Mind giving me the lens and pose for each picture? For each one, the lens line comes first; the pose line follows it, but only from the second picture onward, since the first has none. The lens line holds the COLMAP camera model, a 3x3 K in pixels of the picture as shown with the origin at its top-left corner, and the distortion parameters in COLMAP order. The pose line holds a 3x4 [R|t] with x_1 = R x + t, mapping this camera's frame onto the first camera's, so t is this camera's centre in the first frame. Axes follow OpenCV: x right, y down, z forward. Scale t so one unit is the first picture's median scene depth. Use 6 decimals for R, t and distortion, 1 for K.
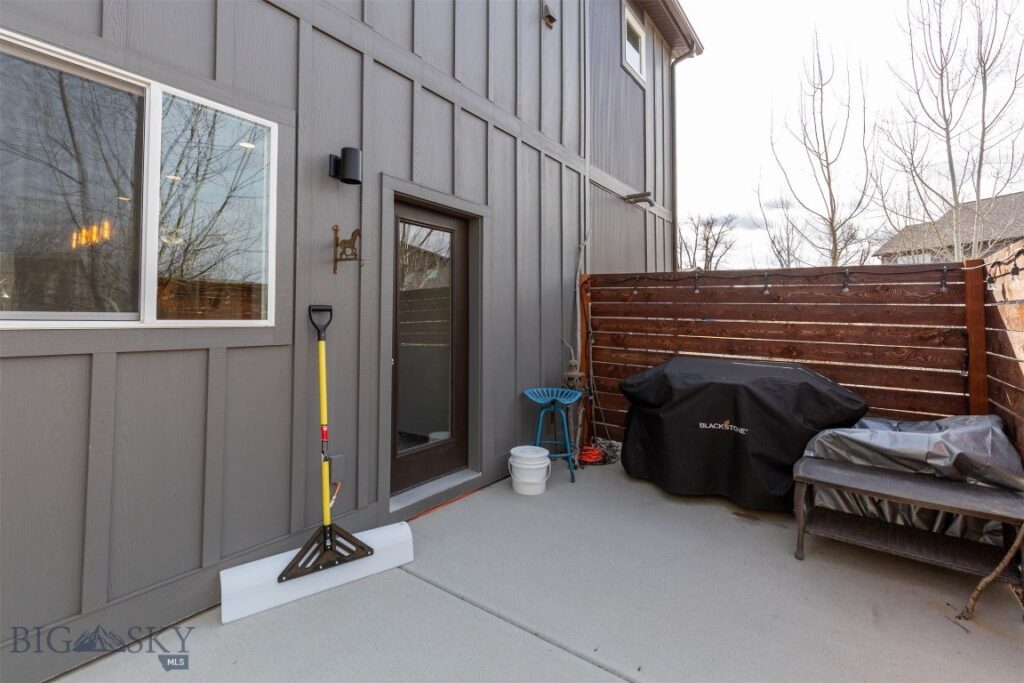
lens RADIAL K [[467.6, 0, 510.1], [0, 467.6, 310.5], [0, 0, 1]] dist [0.002733, 0.000655]
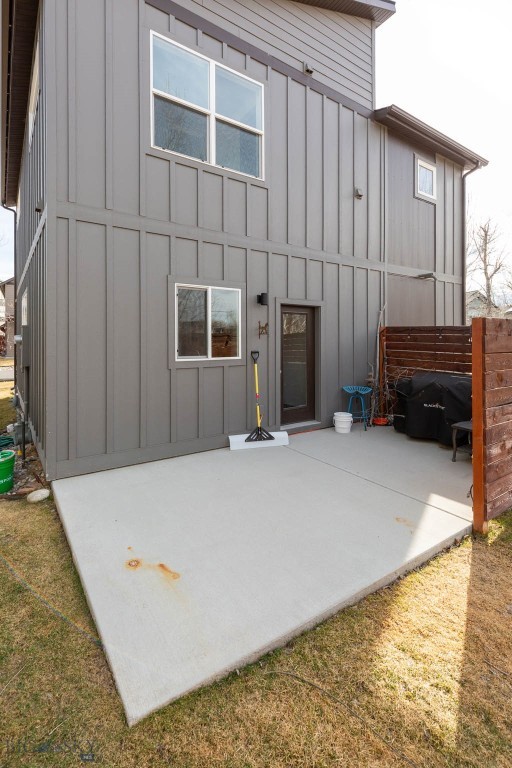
lens RADIAL K [[354.2, 0, 255.4], [0, 354.2, 355.3], [0, 0, 1]] dist [0.003366, 0.000263]
pose [[0.946570, 0.004213, -0.322471, 0.203727], [0.014966, 0.998264, 0.056973, -0.077898], [0.322151, -0.058755, 0.944863, -0.730183]]
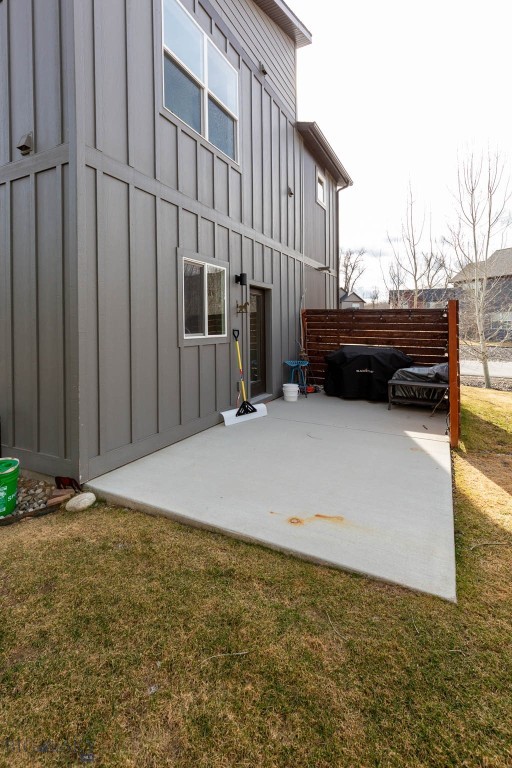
lens RADIAL K [[350.7, 0, 261.0], [0, 350.7, 344.7], [0, 0, 1]] dist [0.002733, 0.000655]
pose [[0.987132, -0.023444, 0.158179, -0.438595], [0.012112, 0.997314, 0.072230, -0.051306], [-0.159447, -0.069385, 0.984765, -0.856845]]
